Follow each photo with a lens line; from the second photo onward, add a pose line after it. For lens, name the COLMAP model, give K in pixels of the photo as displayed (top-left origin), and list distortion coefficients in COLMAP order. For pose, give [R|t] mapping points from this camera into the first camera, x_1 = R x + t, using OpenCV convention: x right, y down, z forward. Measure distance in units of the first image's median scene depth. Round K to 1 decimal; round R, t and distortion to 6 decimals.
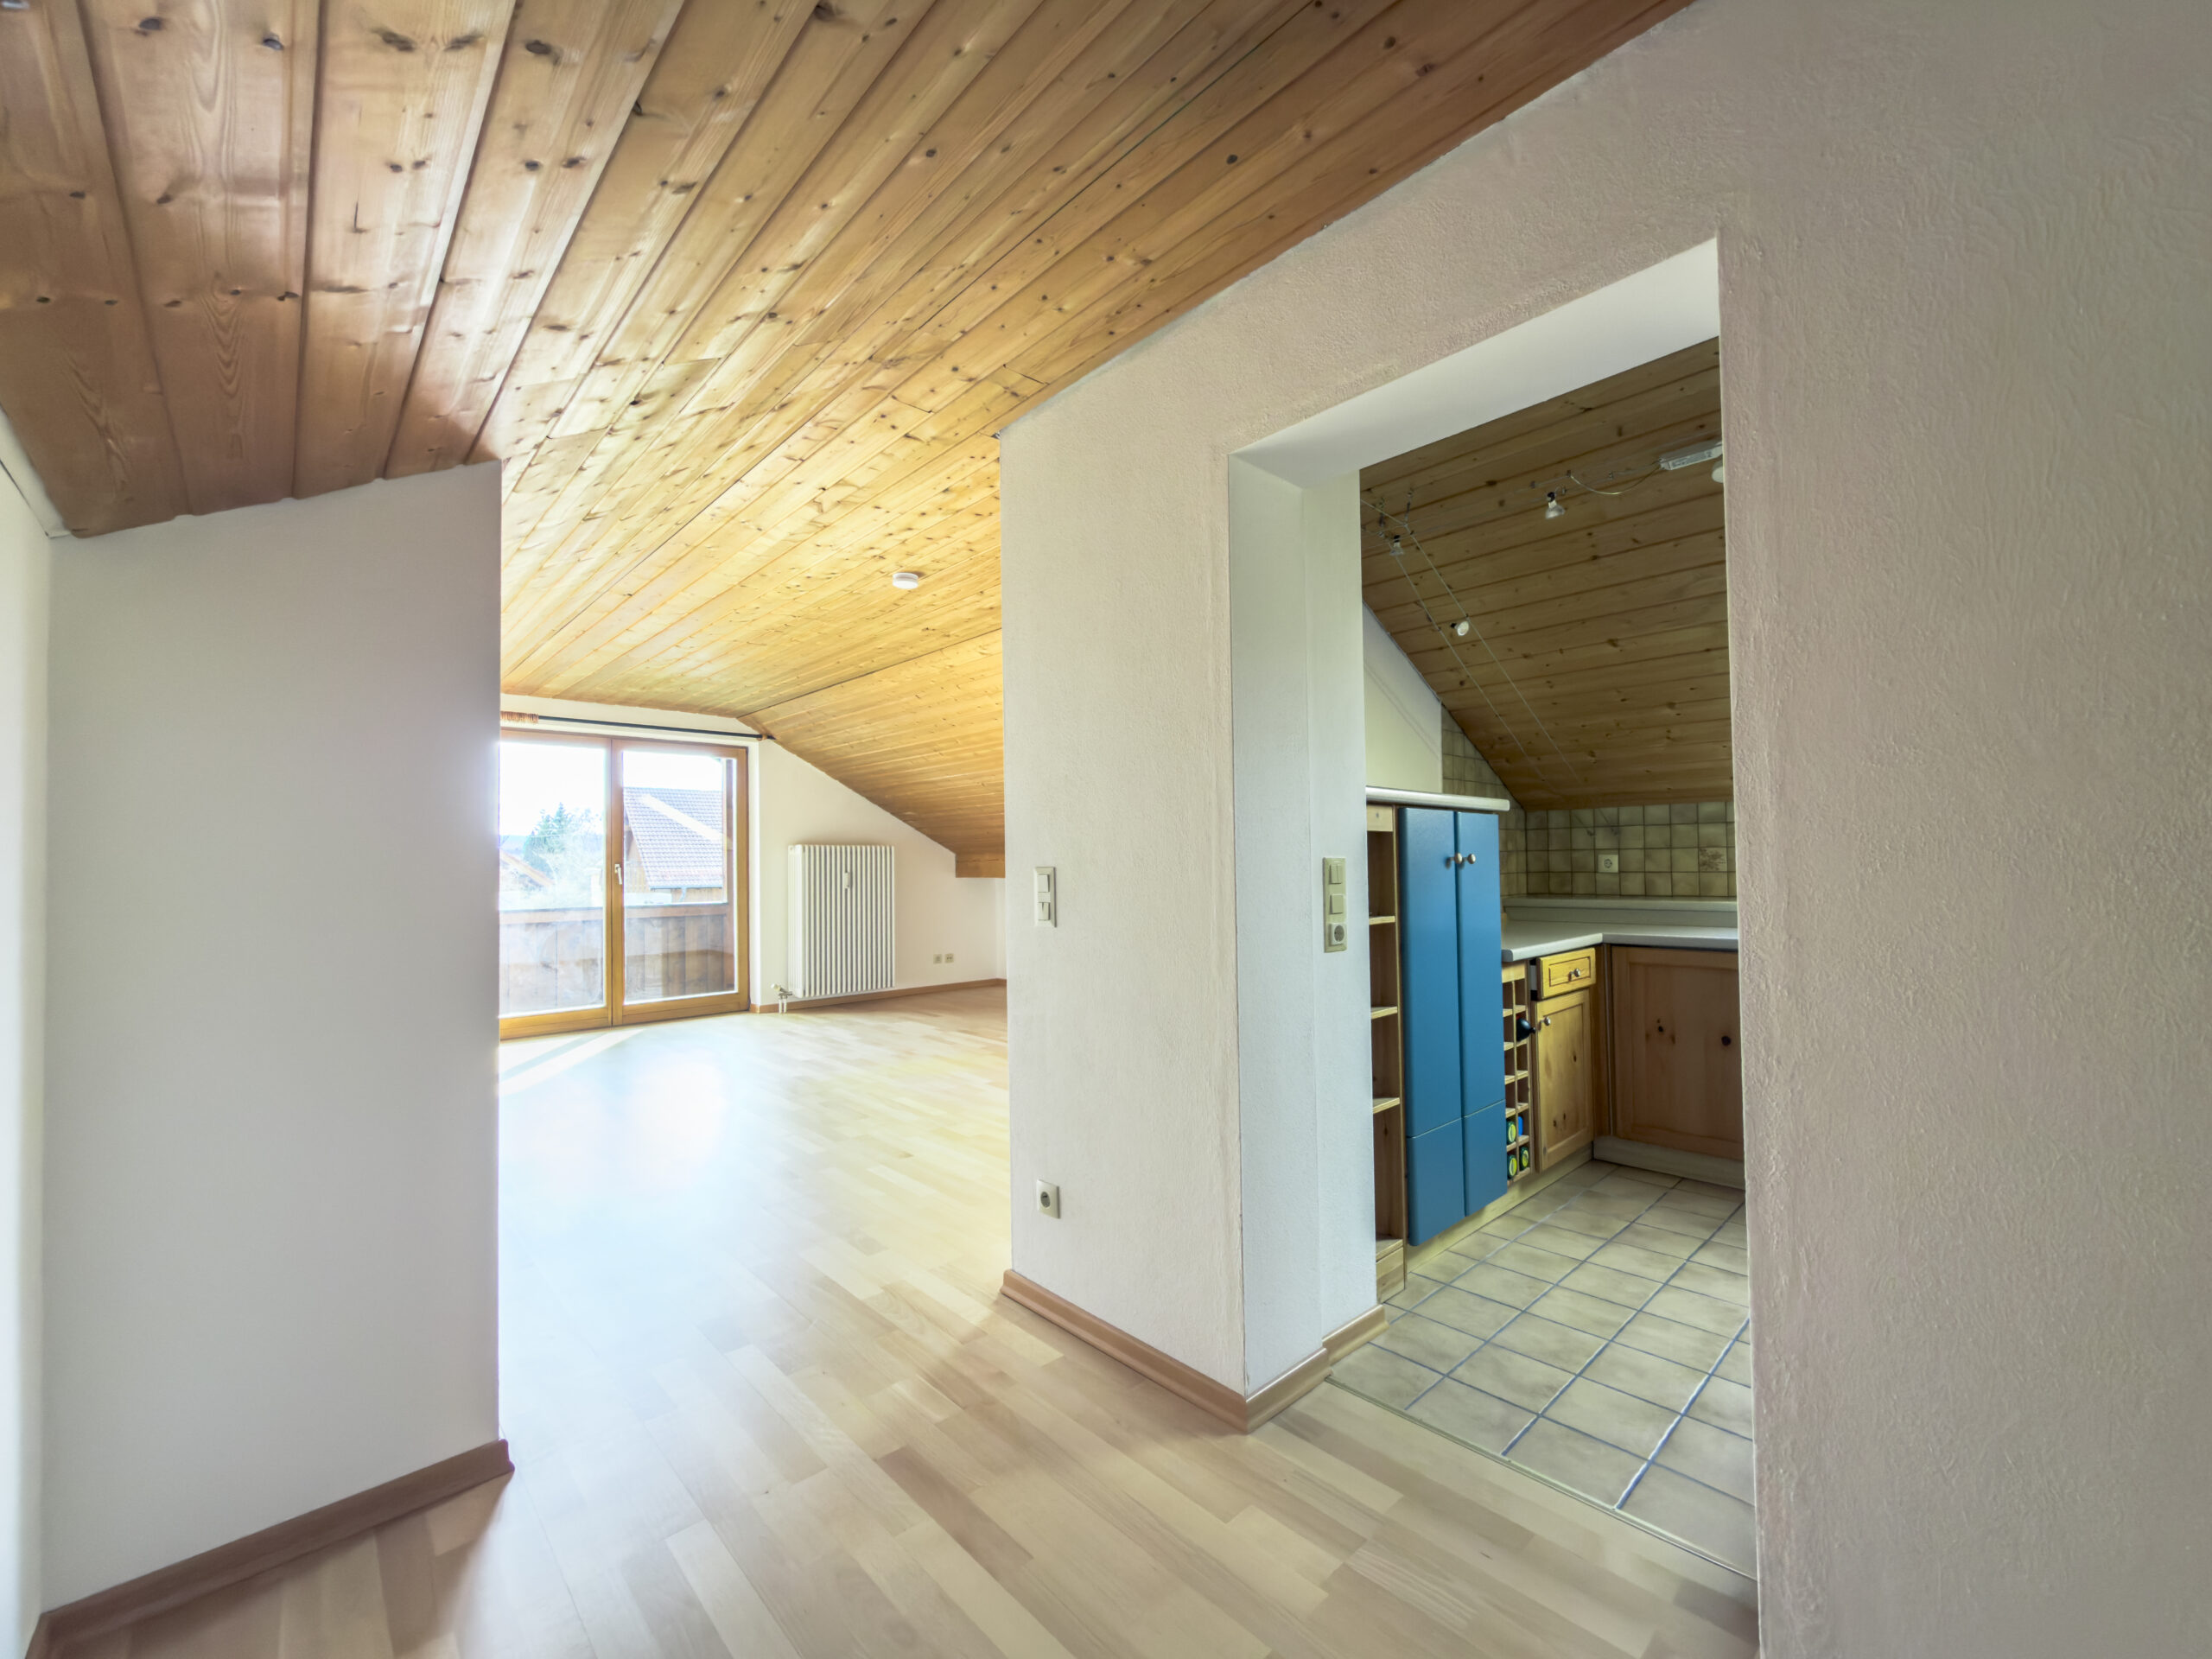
lens RADIAL K [[893.9, 0, 1094.5], [0, 893.9, 831.7], [0, 0, 1]] dist [-0.000238, 0.000041]
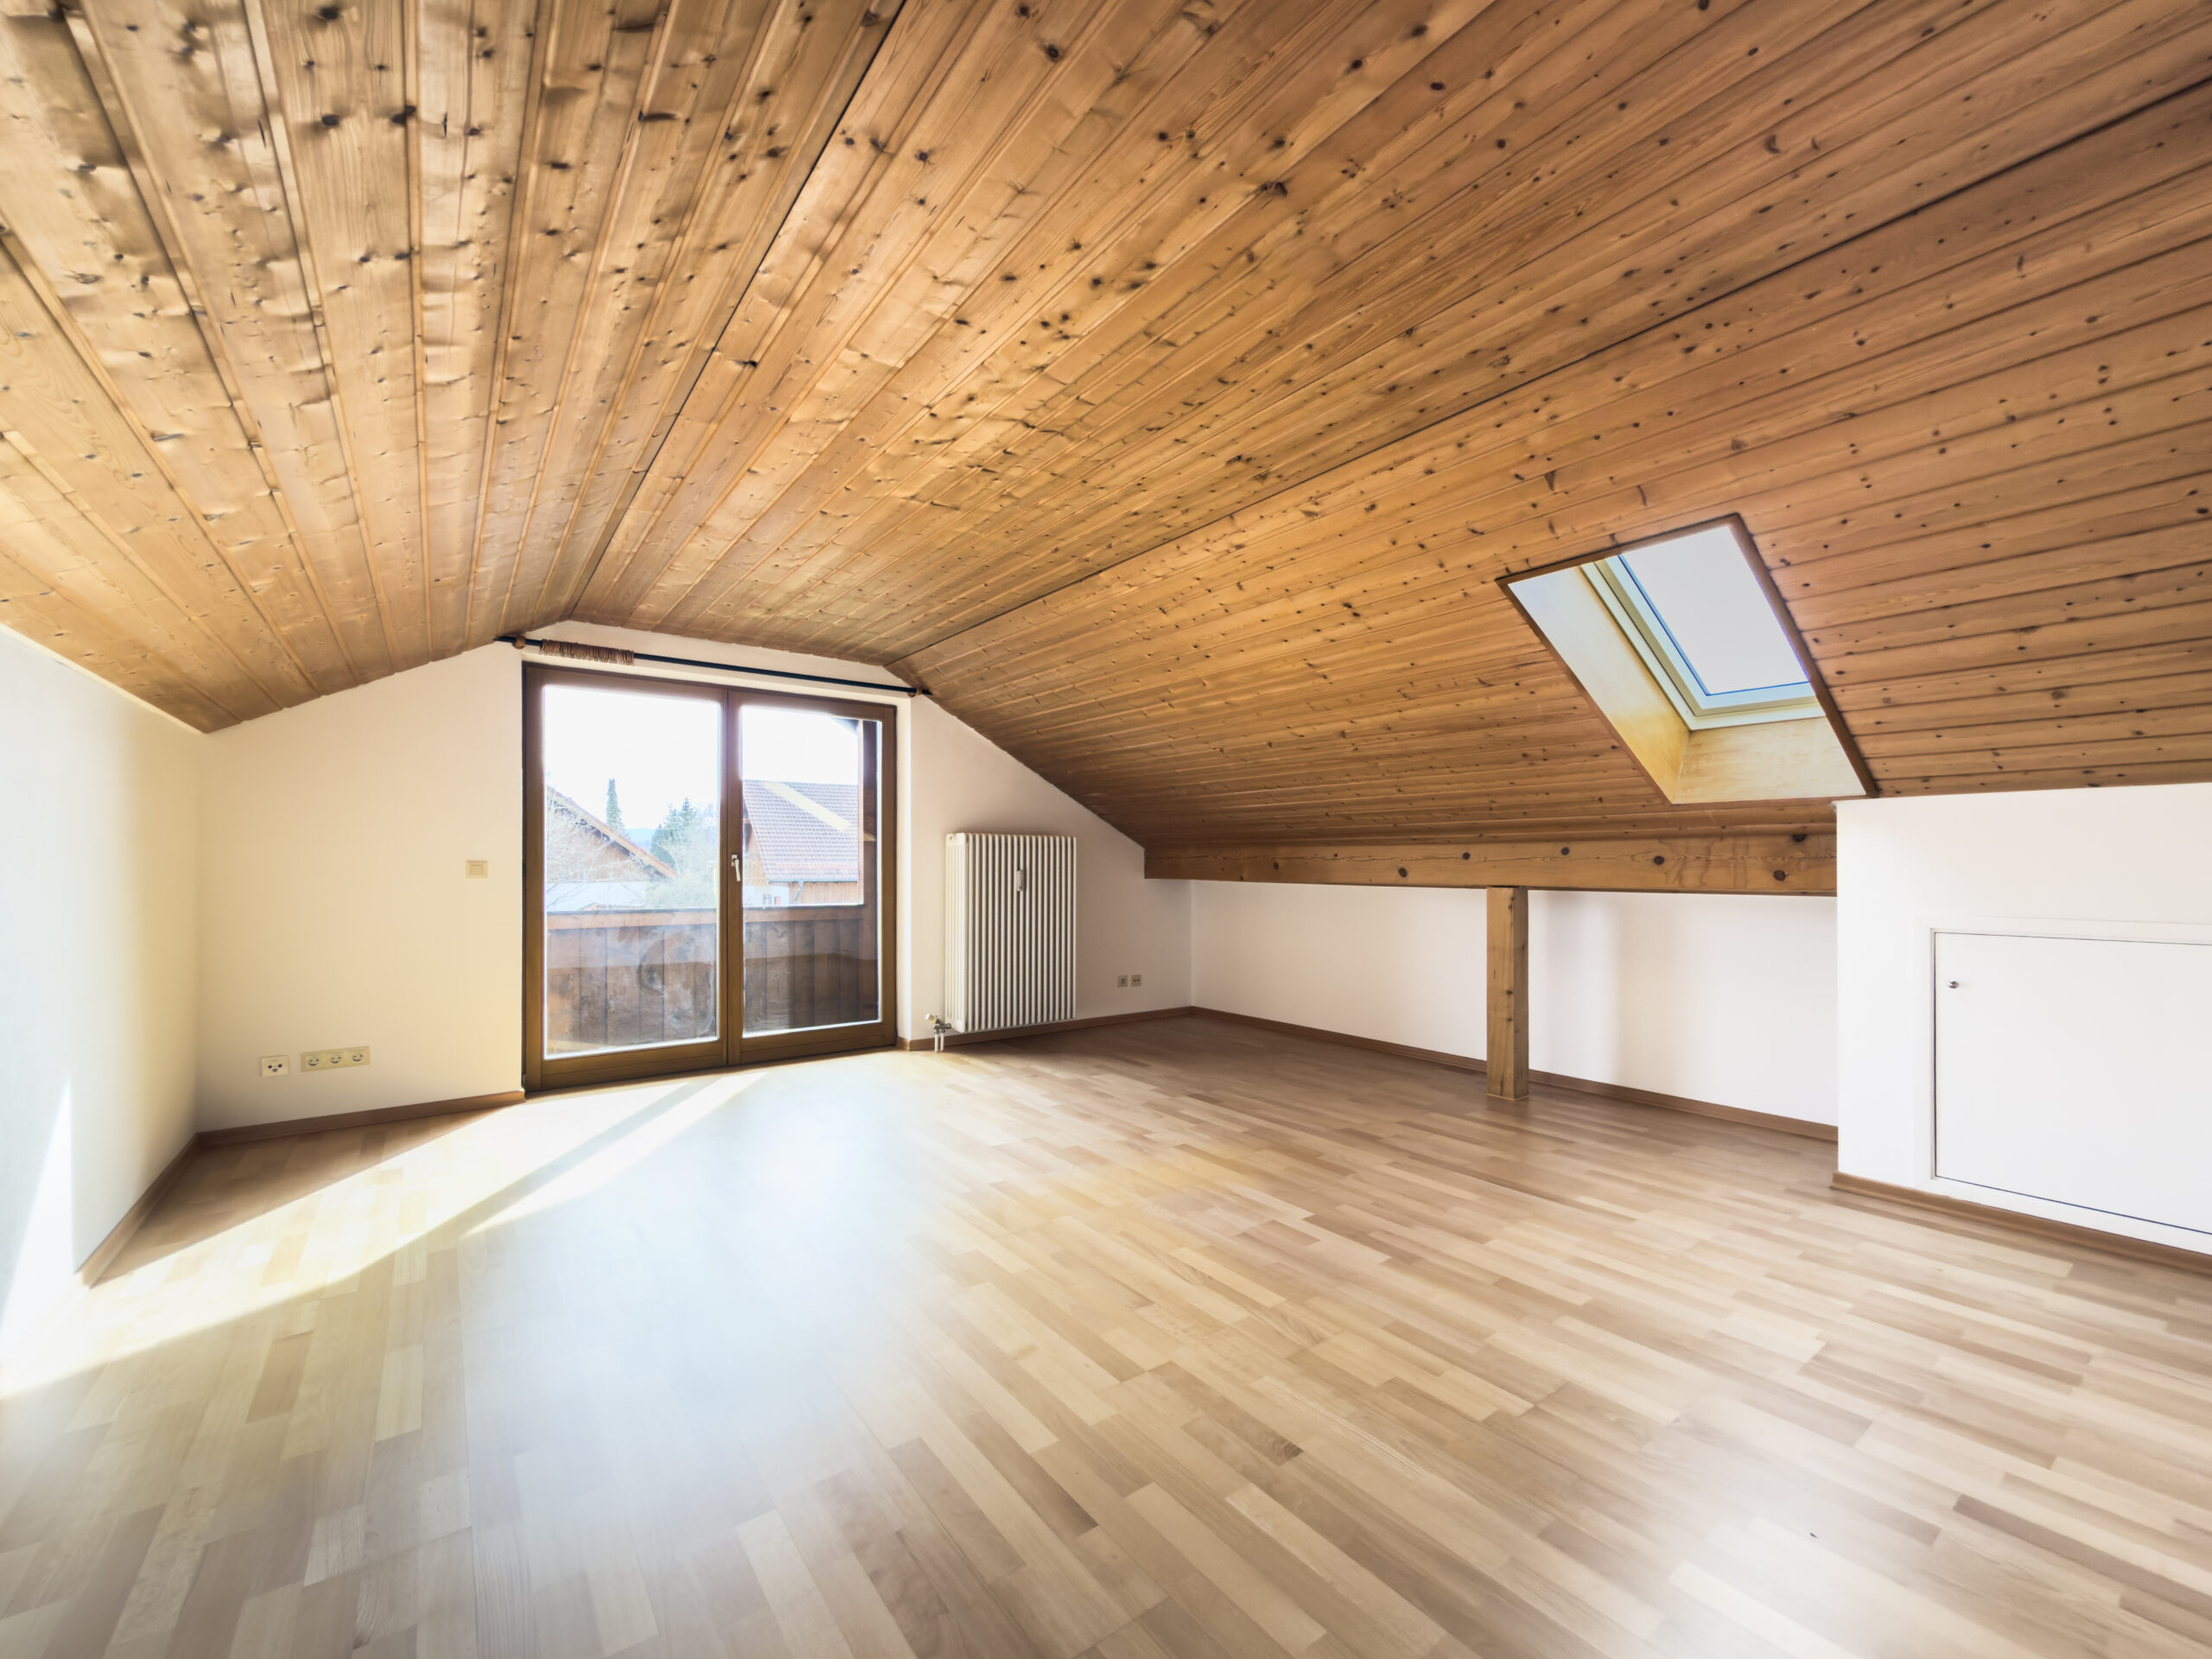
lens RADIAL K [[893.9, 0, 1108.6], [0, 893.9, 850.7], [0, 0, 1]] dist [-0.000238, 0.000041]
pose [[0.995234, 0.015510, -0.096277, -0.134091], [-0.013414, 0.999660, 0.022370, 0.011582], [0.096592, -0.020972, 0.995103, 0.256192]]
